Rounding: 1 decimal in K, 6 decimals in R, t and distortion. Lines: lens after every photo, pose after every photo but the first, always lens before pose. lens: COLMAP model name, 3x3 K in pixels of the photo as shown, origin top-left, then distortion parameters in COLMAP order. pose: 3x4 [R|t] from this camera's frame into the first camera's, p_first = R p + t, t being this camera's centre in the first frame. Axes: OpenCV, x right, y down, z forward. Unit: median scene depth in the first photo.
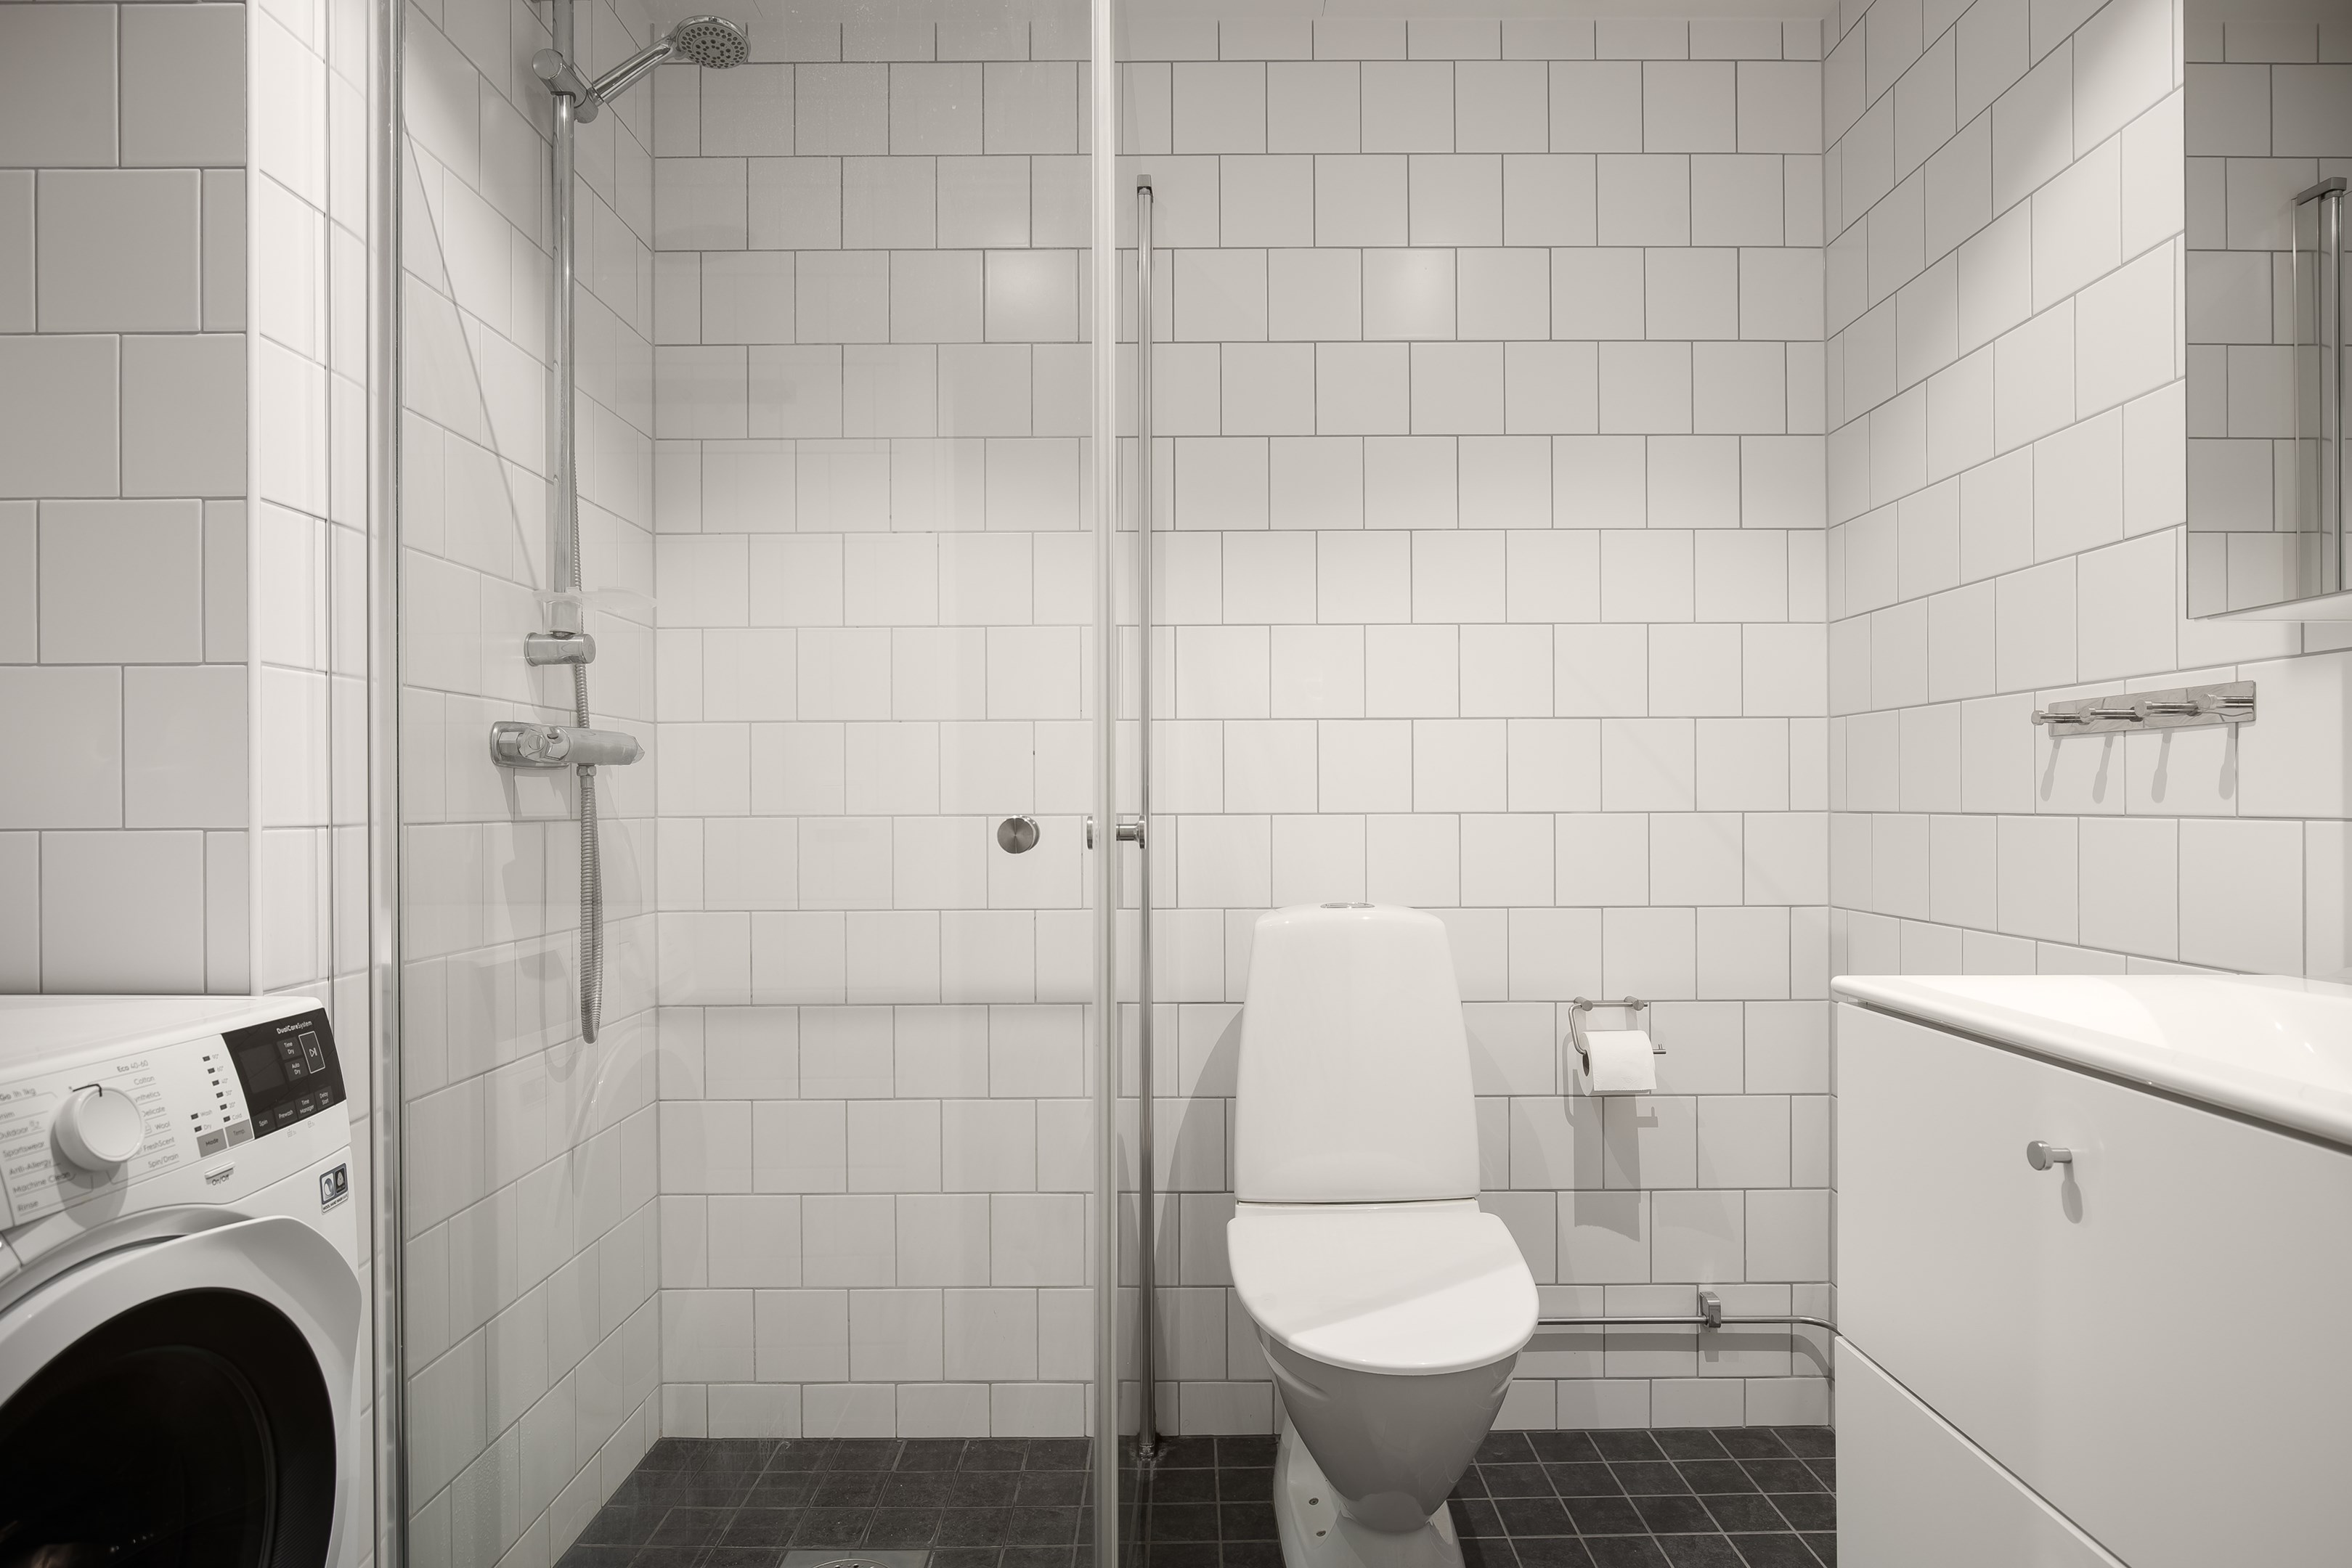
lens RADIAL K [[1316.8, 0, 1147.4], [0, 1316.8, 806.3], [0, 0, 1]] dist [-0.005727, 0.002845]
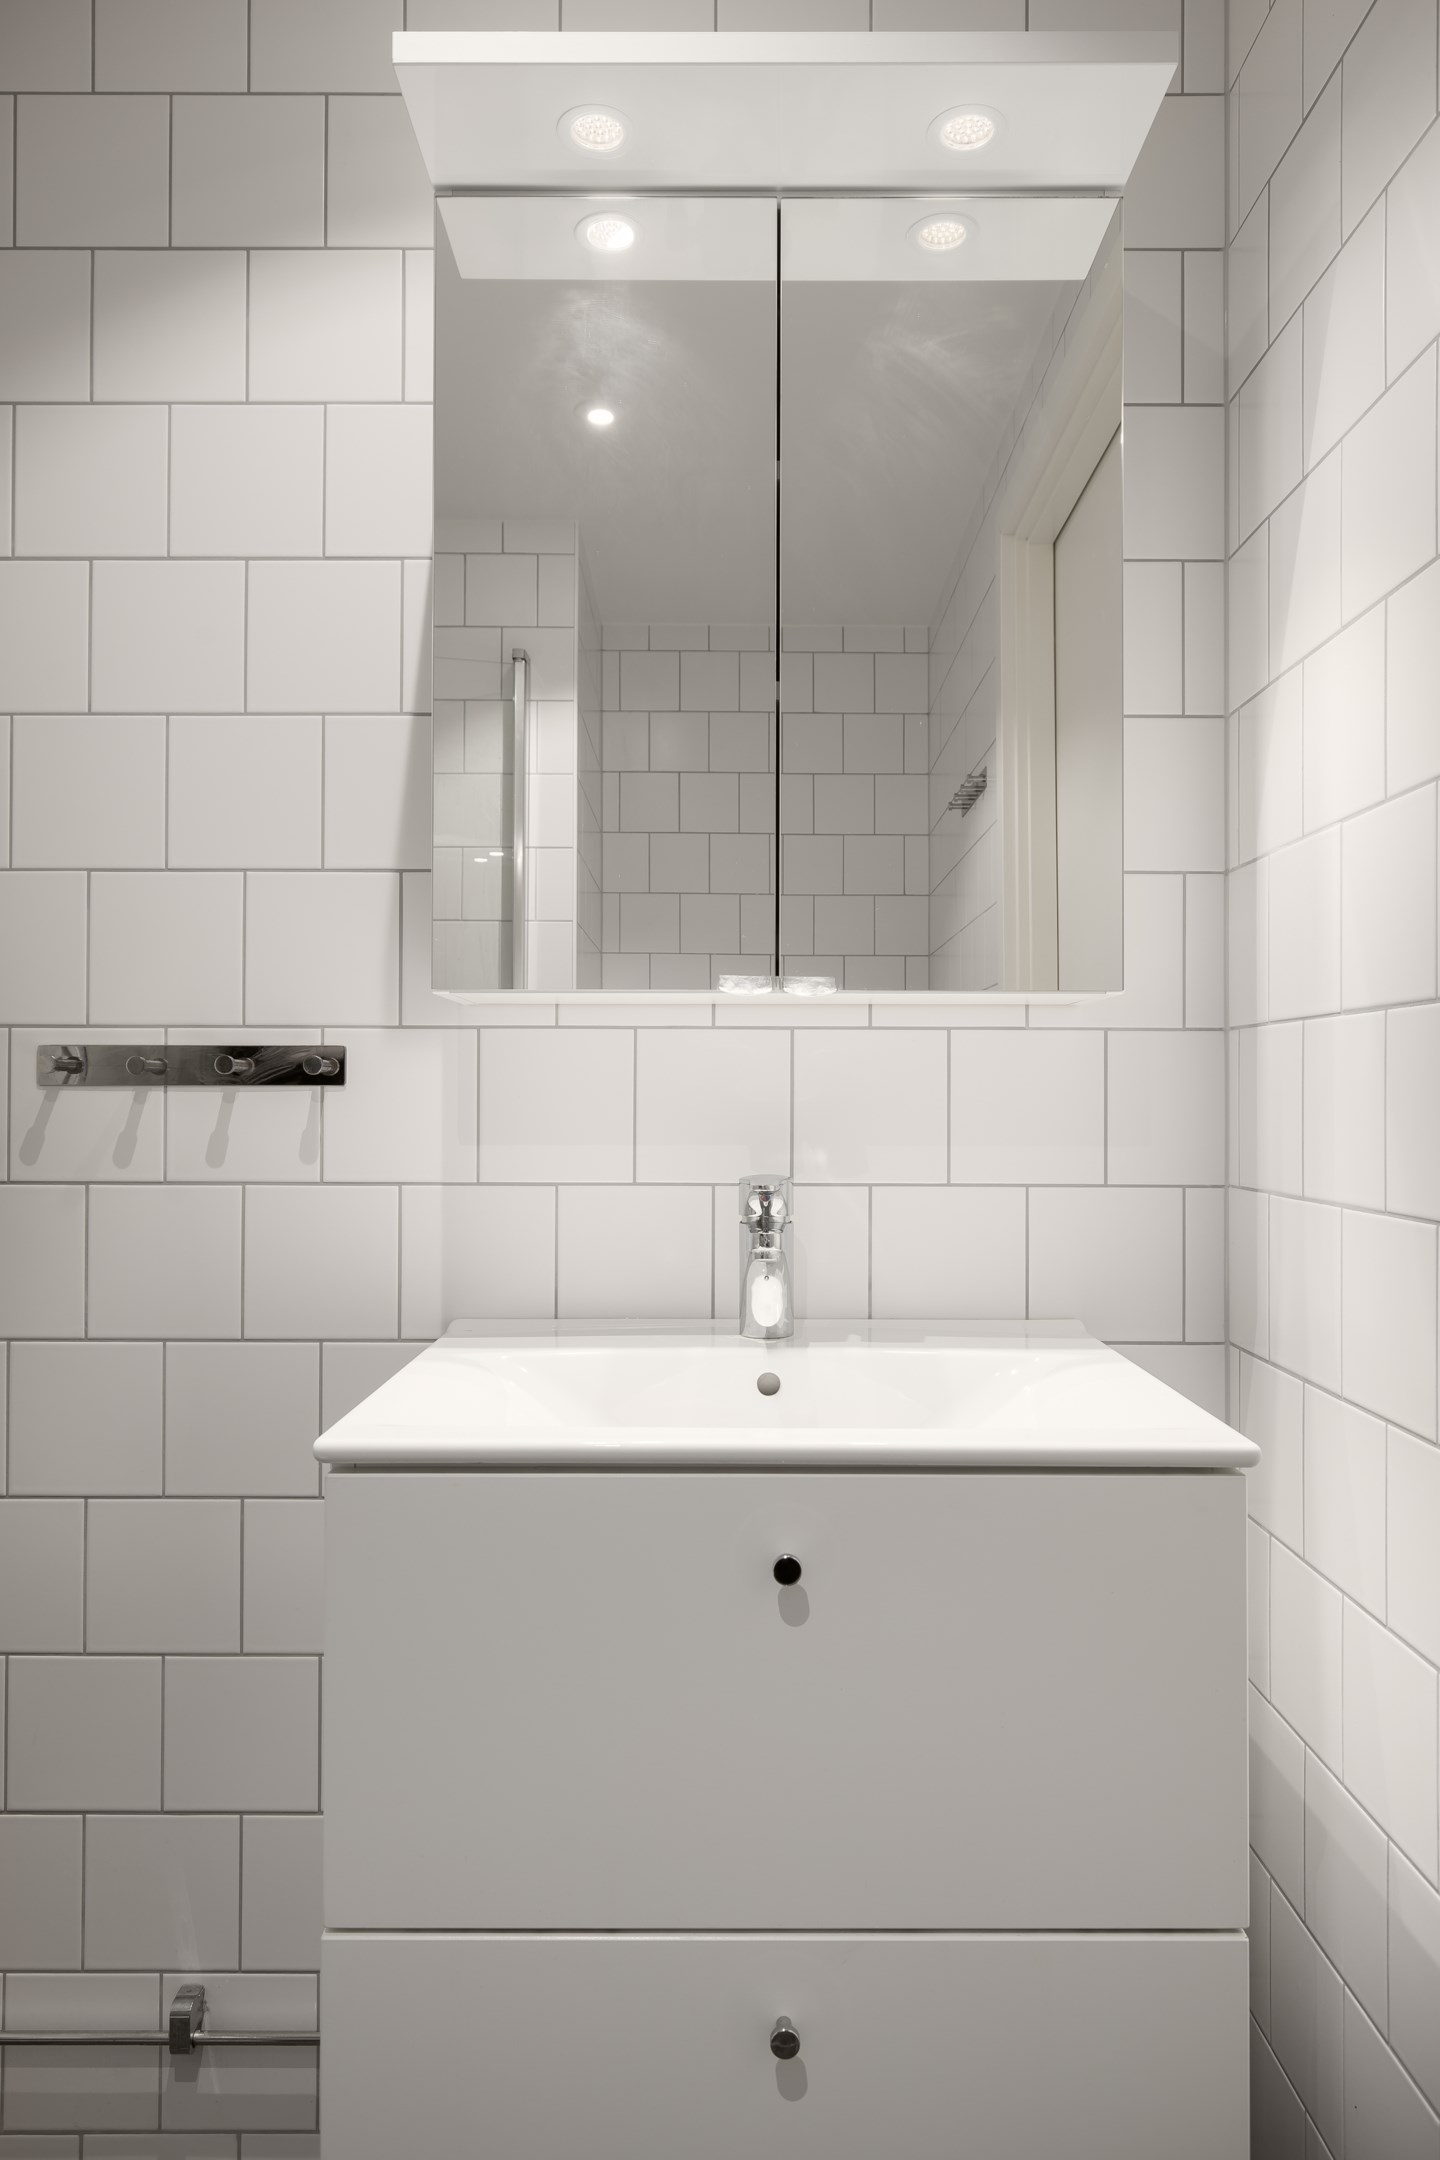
lens RADIAL K [[1527.9, 0, 728.4], [0, 1527.9, 1082.6], [0, 0, 1]] dist [-0.000491, -0.001135]
pose [[-0.018874, 0.005478, 0.999807, -0.499306], [-0.001023, 0.999984, -0.005499, -0.094452], [-0.999821, -0.001126, -0.018868, 1.115629]]
